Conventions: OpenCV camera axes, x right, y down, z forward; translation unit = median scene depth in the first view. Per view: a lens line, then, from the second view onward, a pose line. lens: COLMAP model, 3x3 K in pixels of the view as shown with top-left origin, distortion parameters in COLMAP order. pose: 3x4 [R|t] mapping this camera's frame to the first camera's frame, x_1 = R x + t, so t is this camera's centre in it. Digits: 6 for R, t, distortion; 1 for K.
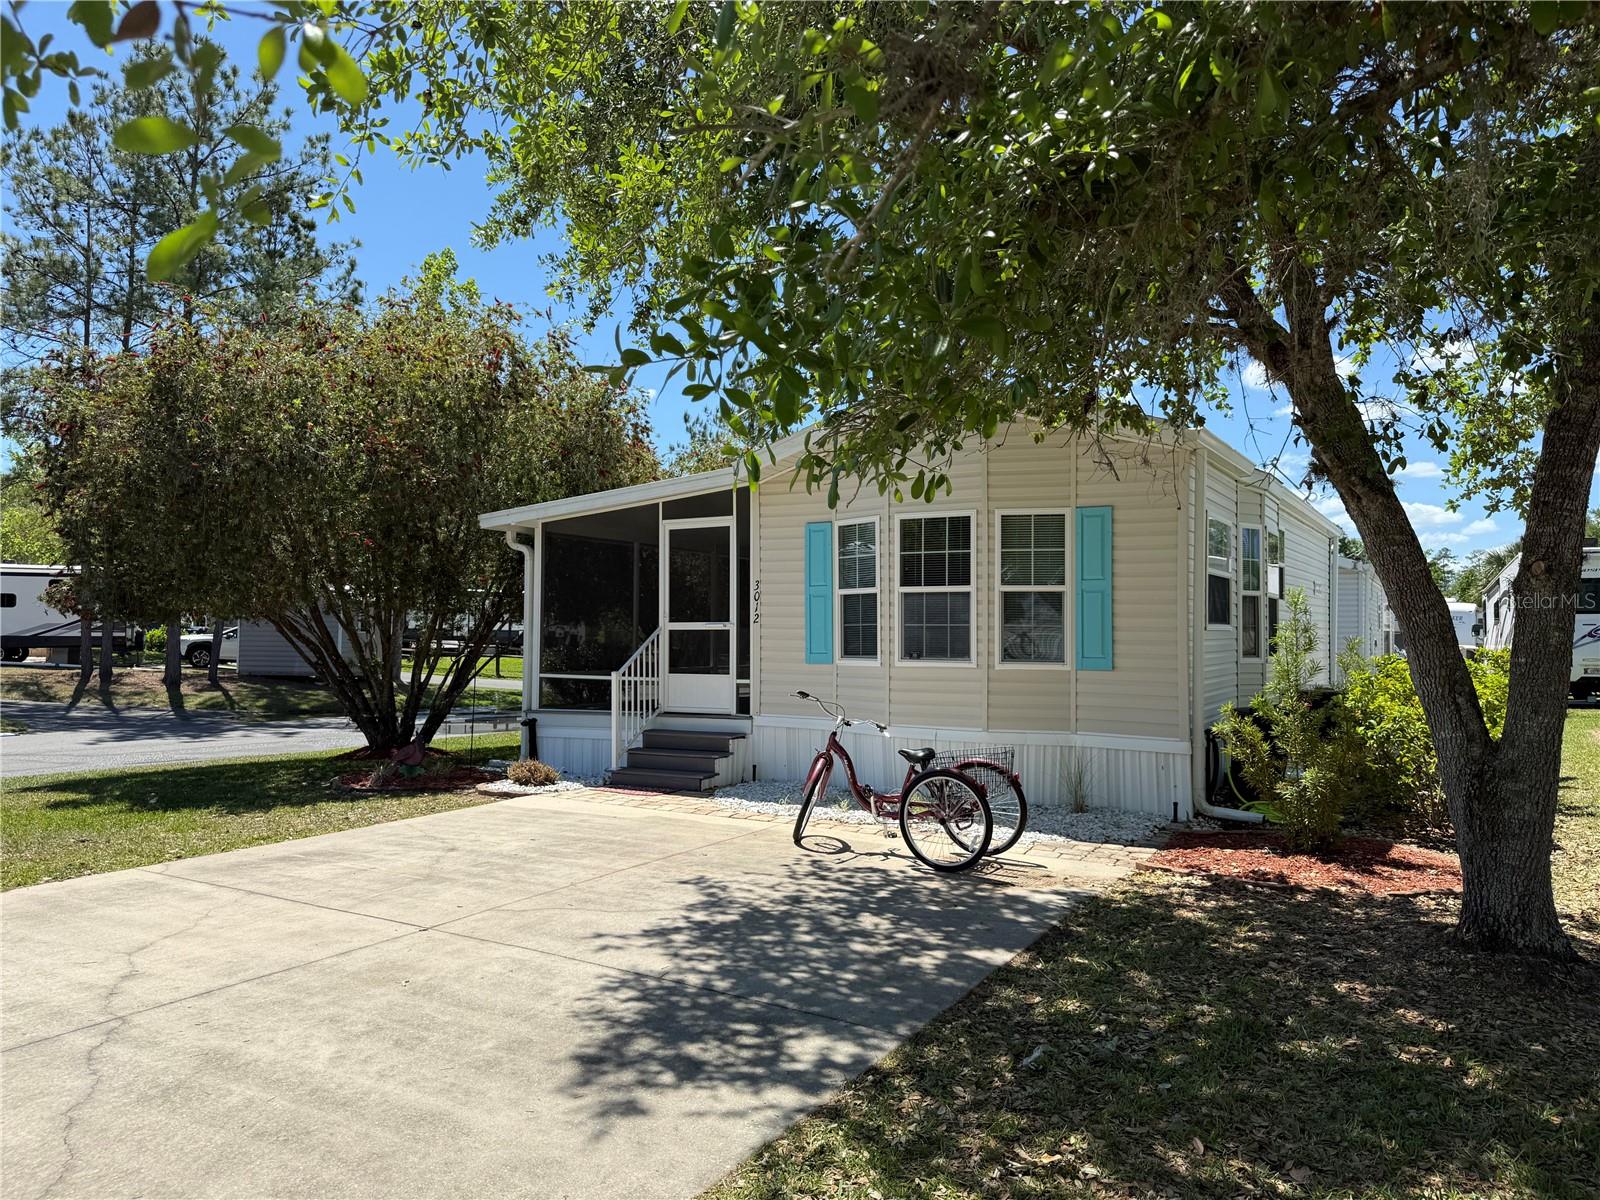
lens RADIAL K [[1119.6, 0, 799.9], [0, 1119.6, 608.2], [0, 0, 1]] dist [0.169235, -0.314301]
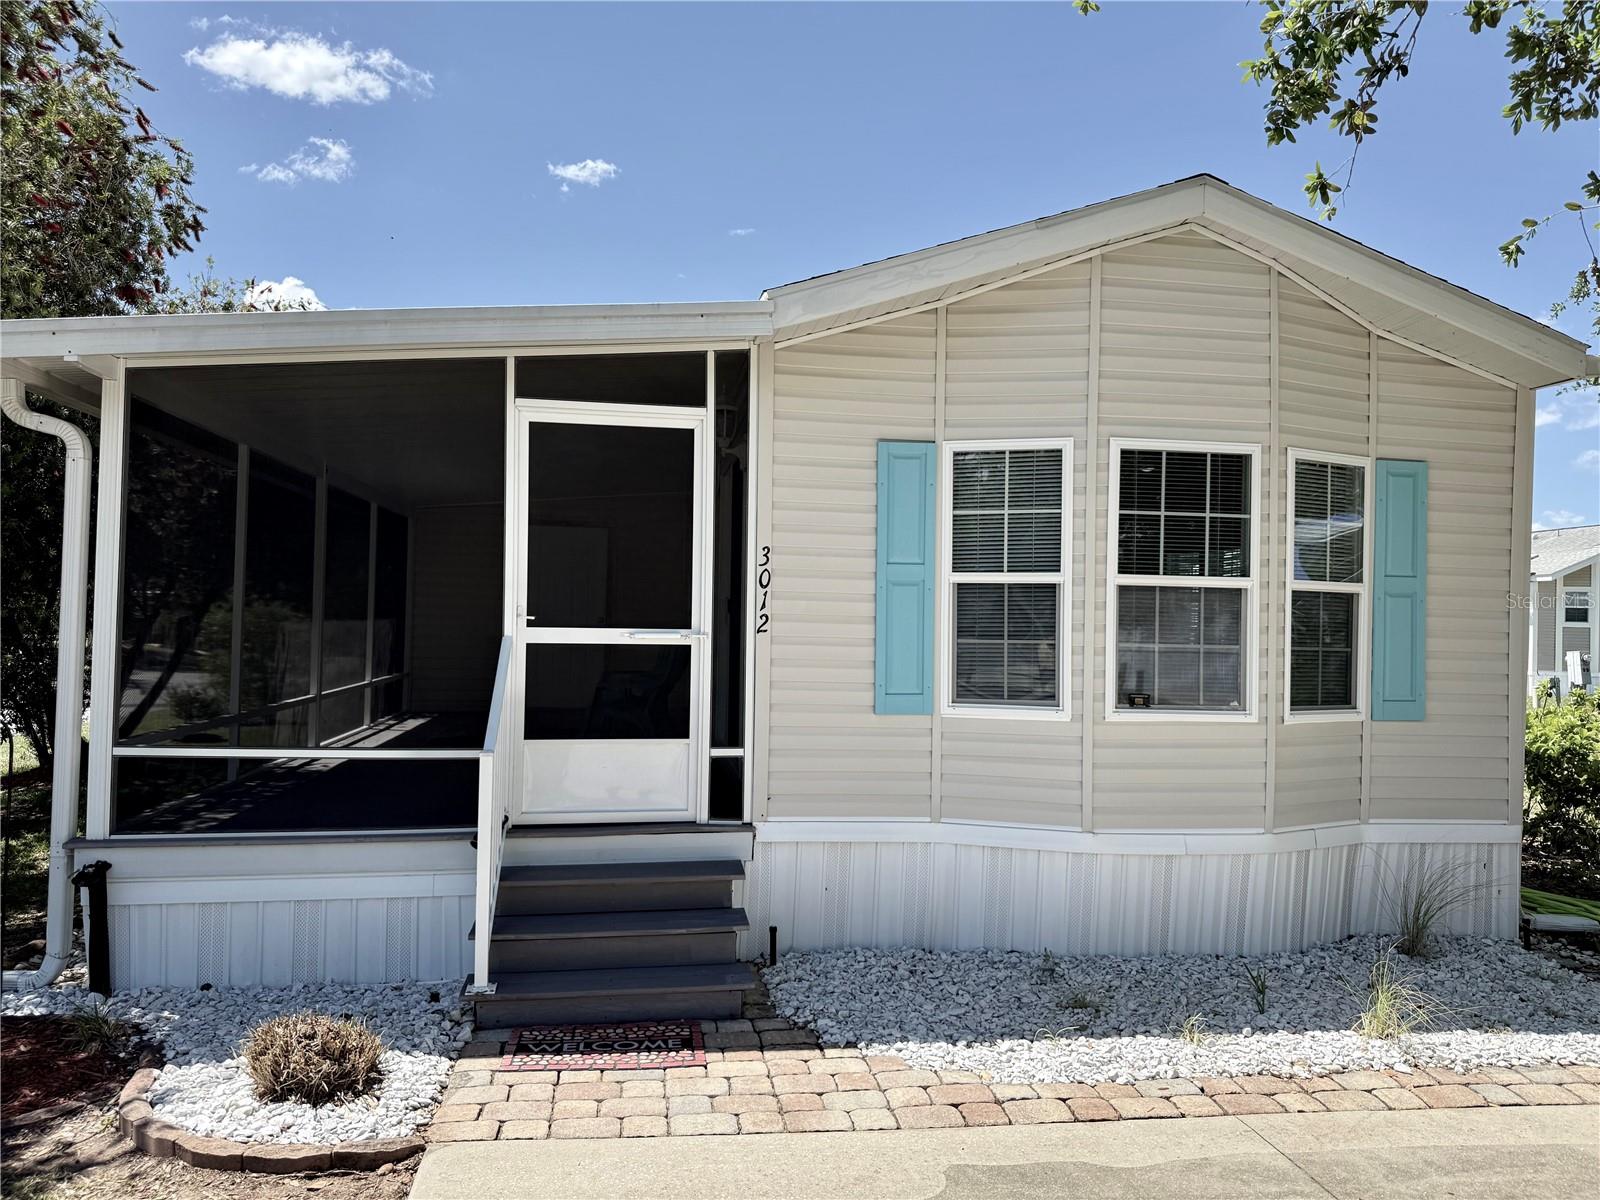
lens RADIAL K [[1119.6, 0, 799.9], [0, 1119.6, 608.2], [0, 0, 1]] dist [0.169235, -0.314301]
pose [[0.770161, 0.018569, 0.637579, -0.341221], [-0.031917, 0.999446, 0.009446, -0.002651], [-0.637050, -0.027625, 0.770327, 0.613731]]
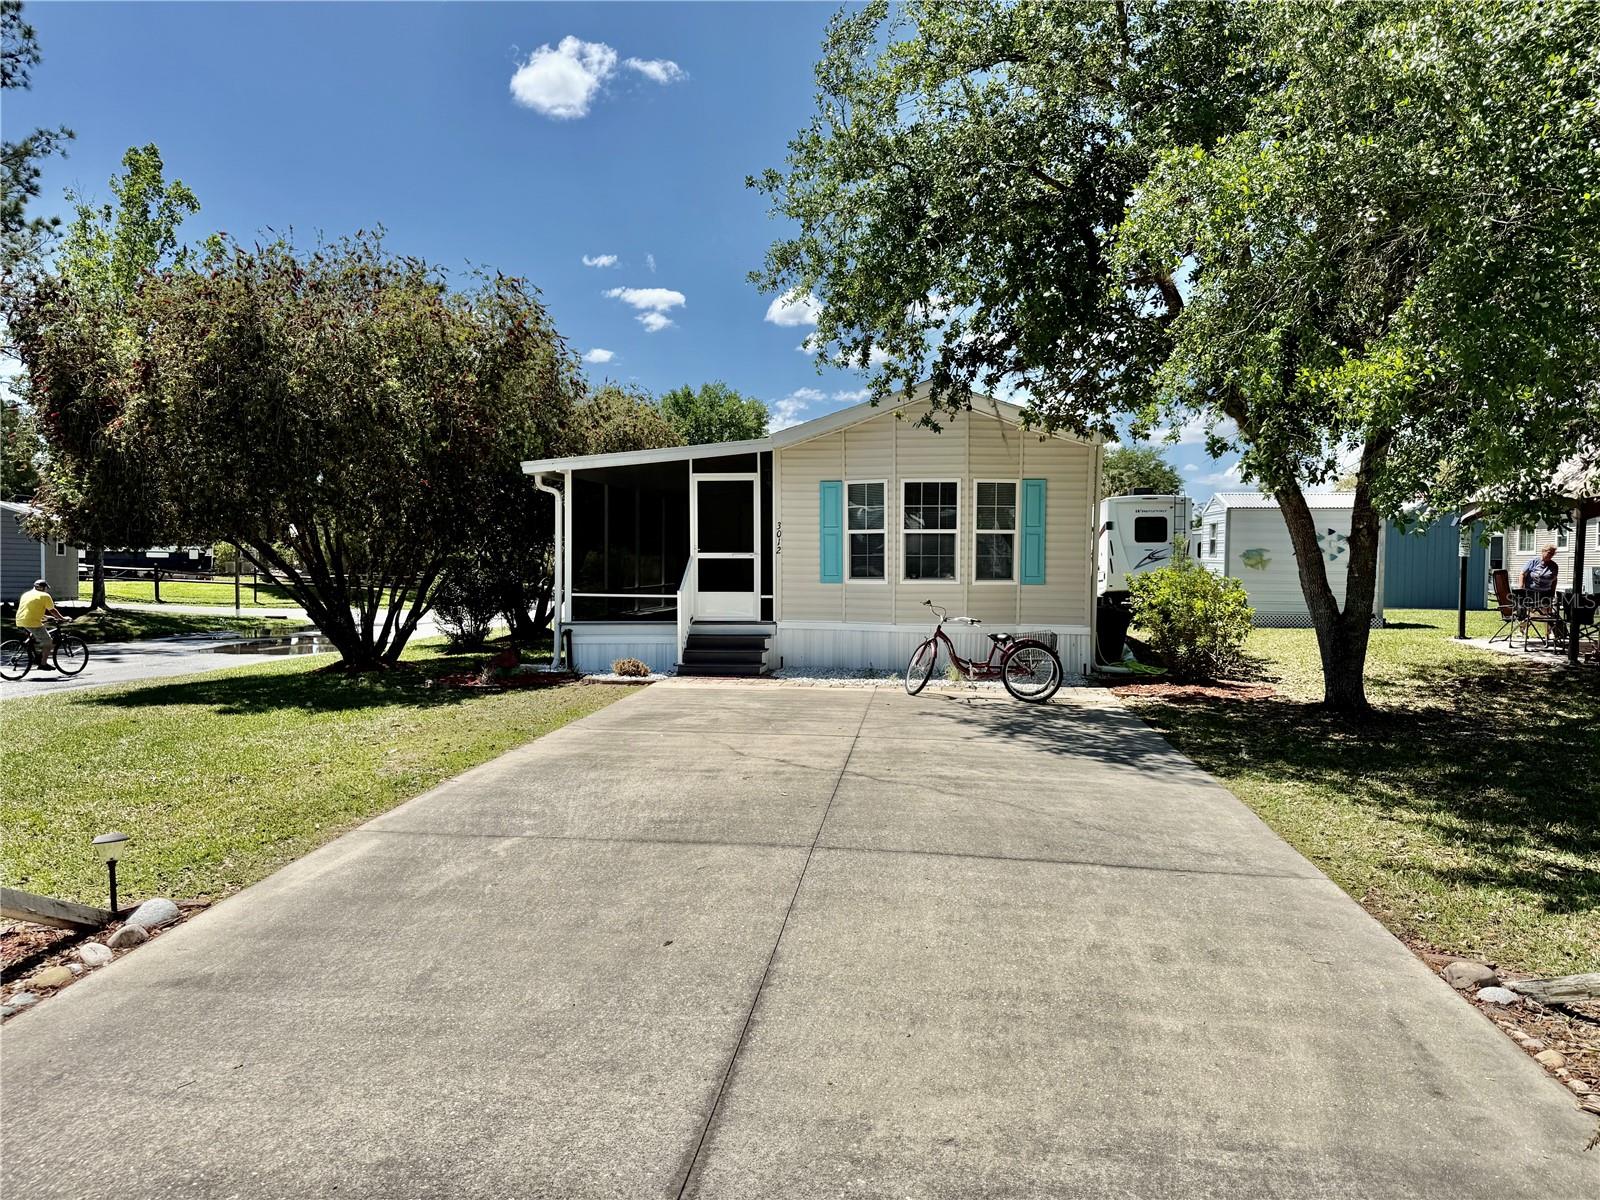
lens RADIAL K [[1119.6, 0, 799.9], [0, 1119.6, 608.2], [0, 0, 1]] dist [0.169235, -0.314301]
pose [[0.916758, -0.019583, 0.398963, -0.560864], [-0.008893, 0.997549, 0.069400, -0.015170], [-0.399344, -0.067171, 0.914337, -0.258286]]
